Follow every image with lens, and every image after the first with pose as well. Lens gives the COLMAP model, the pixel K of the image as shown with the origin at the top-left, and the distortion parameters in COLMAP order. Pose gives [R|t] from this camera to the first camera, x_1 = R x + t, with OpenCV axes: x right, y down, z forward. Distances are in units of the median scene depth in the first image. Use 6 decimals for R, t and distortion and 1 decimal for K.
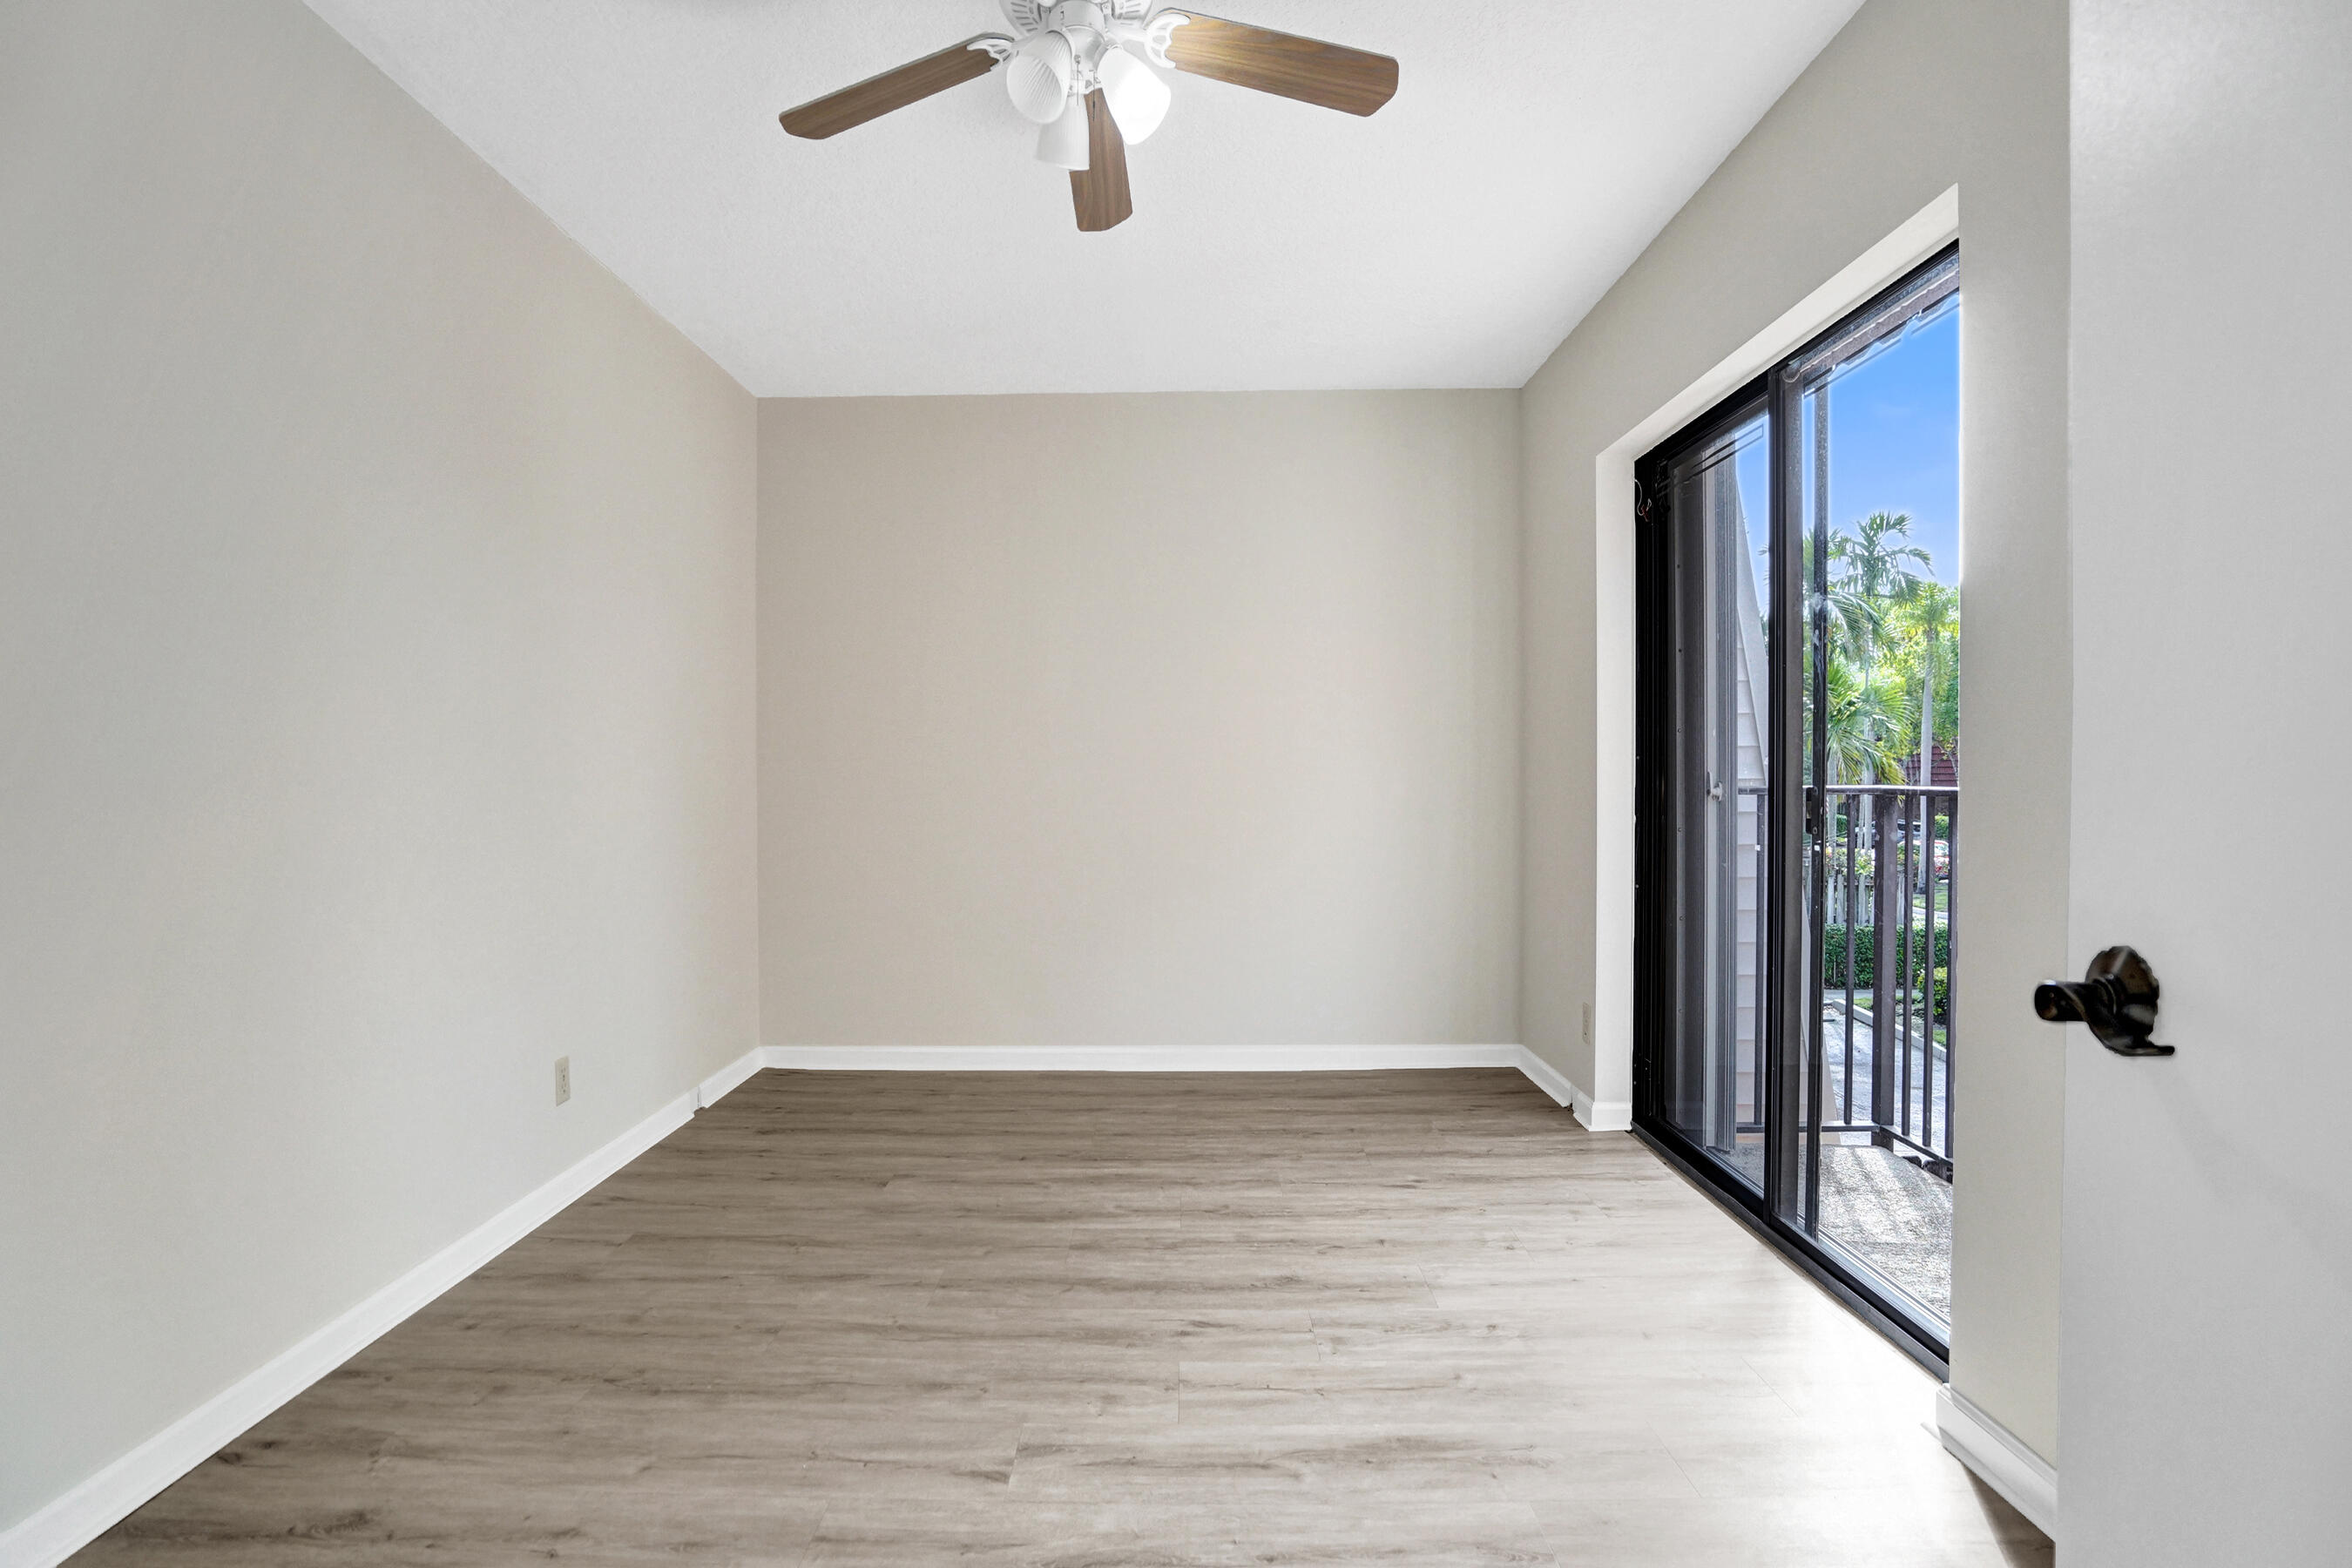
lens RADIAL K [[1125.2, 0, 1175.1], [0, 1125.2, 778.1], [0, 0, 1]] dist [-0.044826, 0.016322]
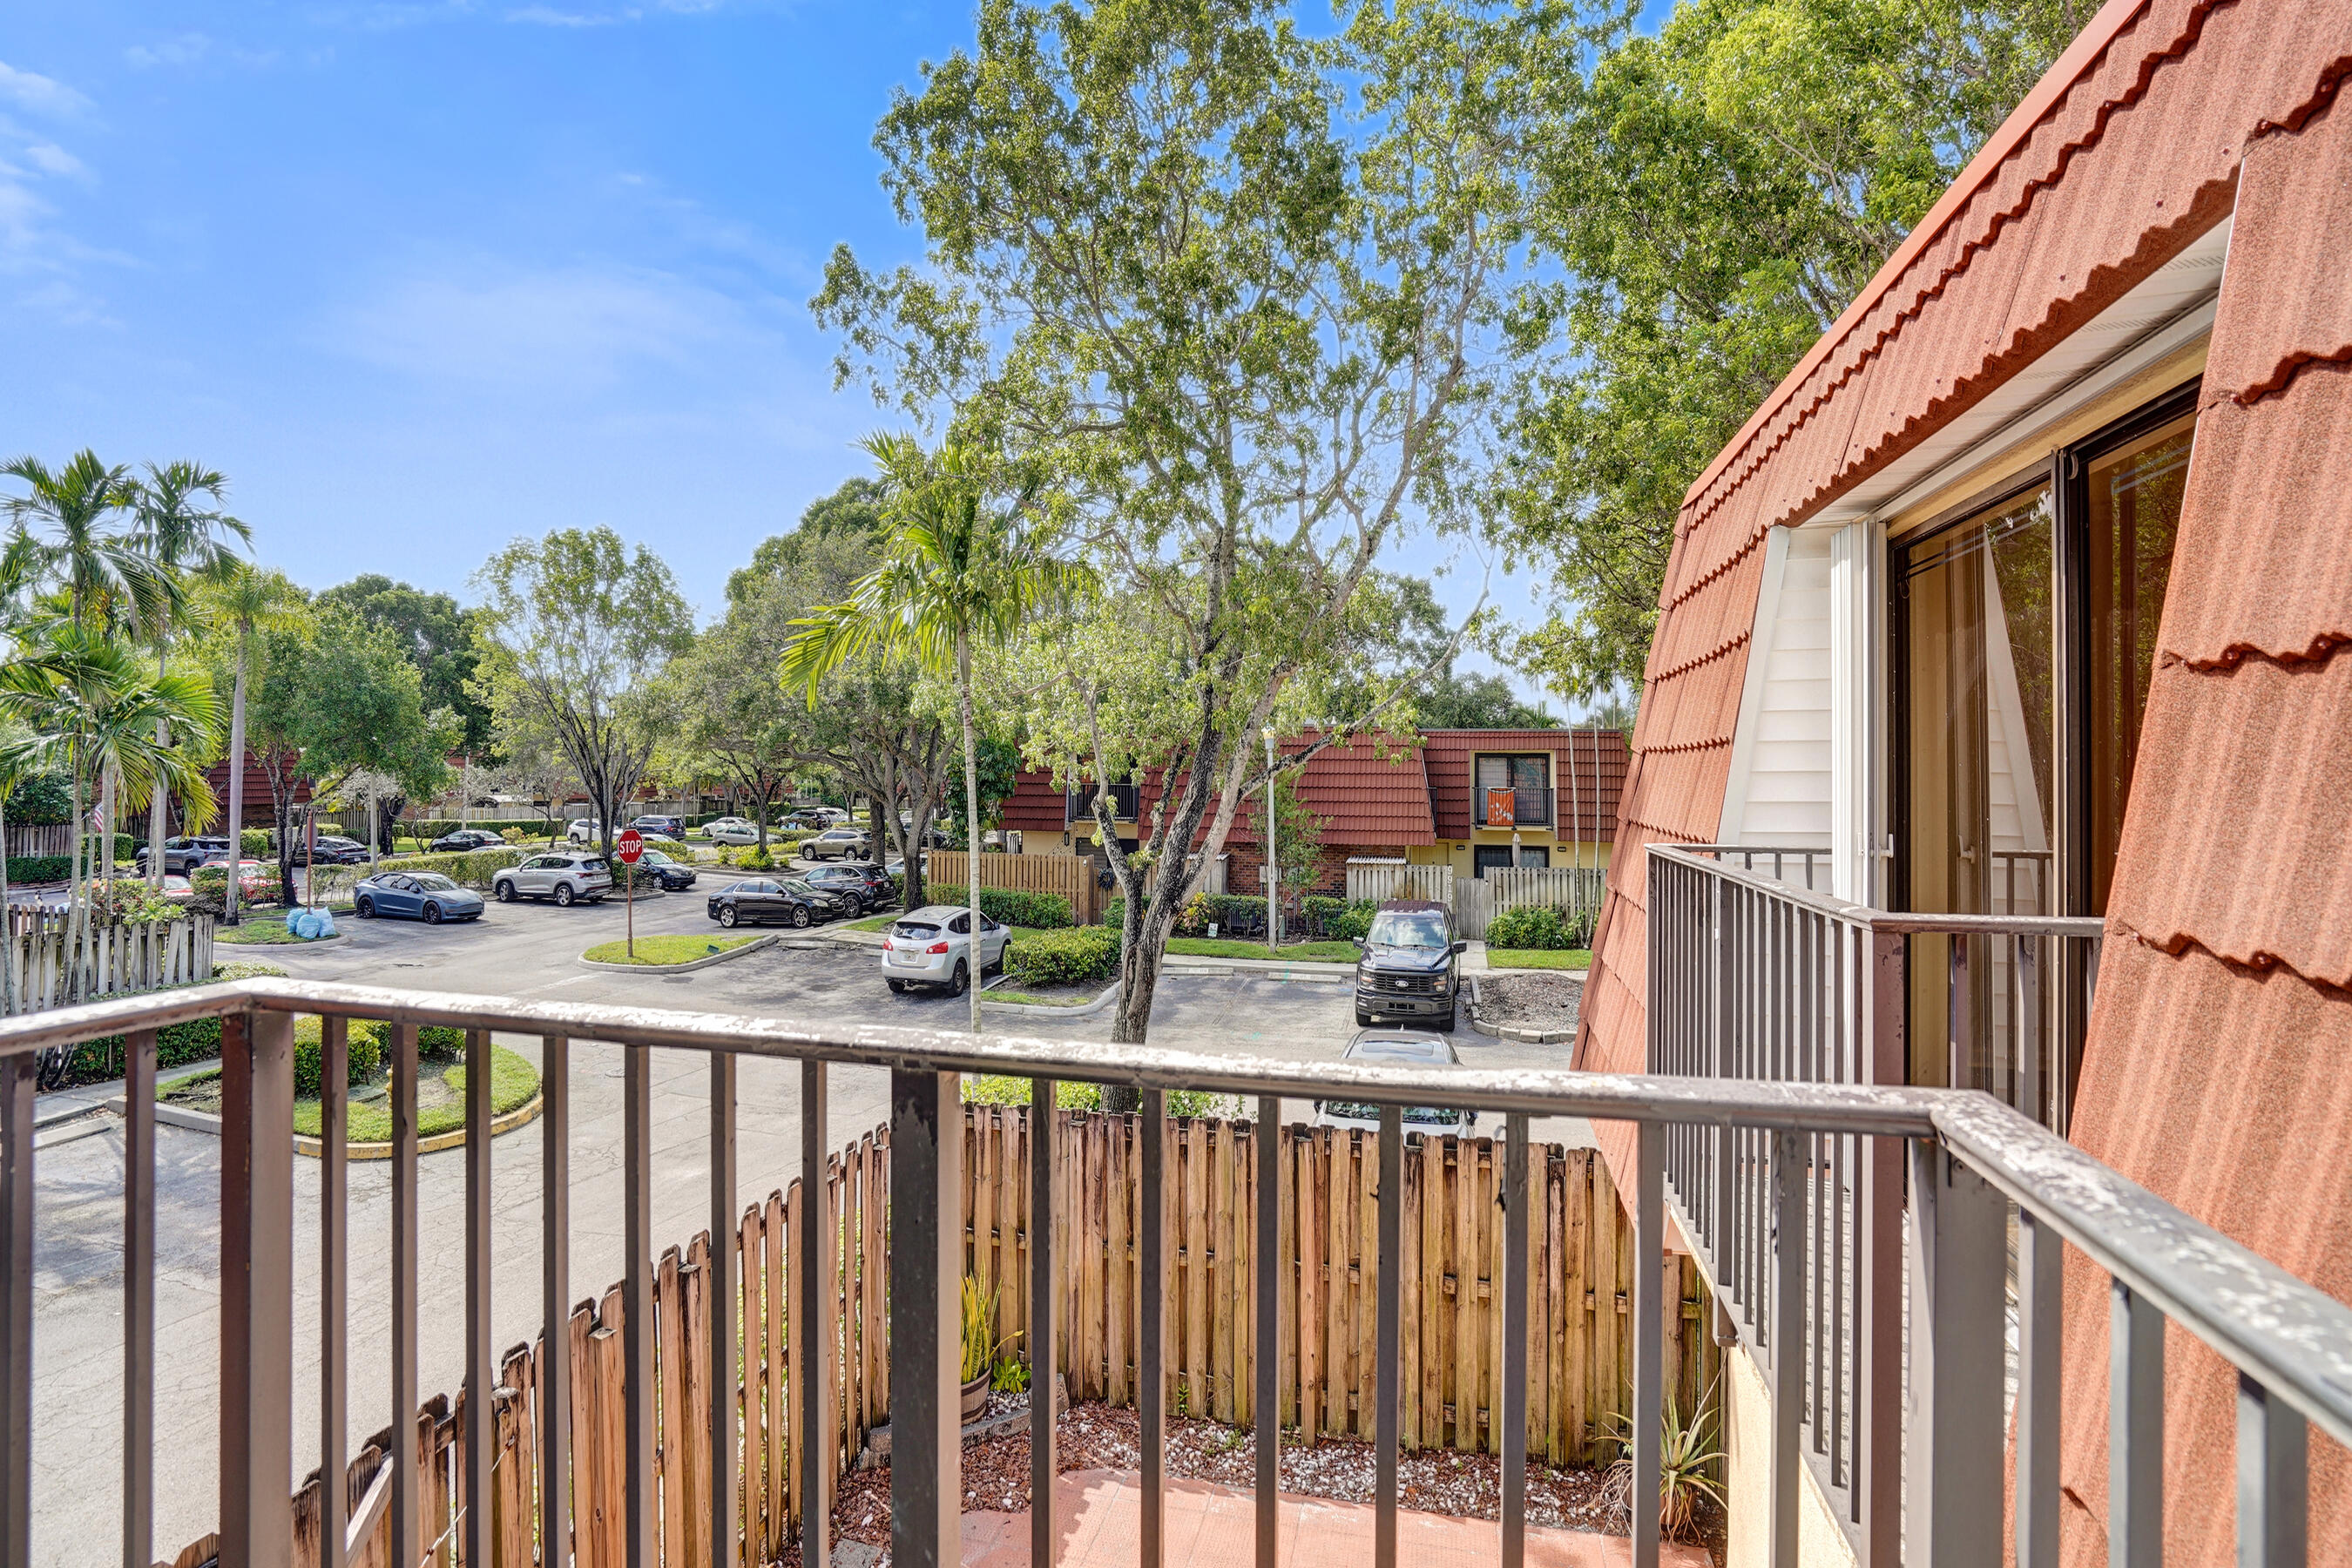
lens RADIAL K [[1125.2, 0, 1171.1], [0, 1125.2, 771.5], [0, 0, 1]] dist [-0.044826, 0.016322]
pose [[0.263144, 0.011349, 0.964690, 0.062640], [-0.001496, 0.999934, -0.011355, -0.008684], [-0.964755, 0.001545, 0.263144, 0.102928]]
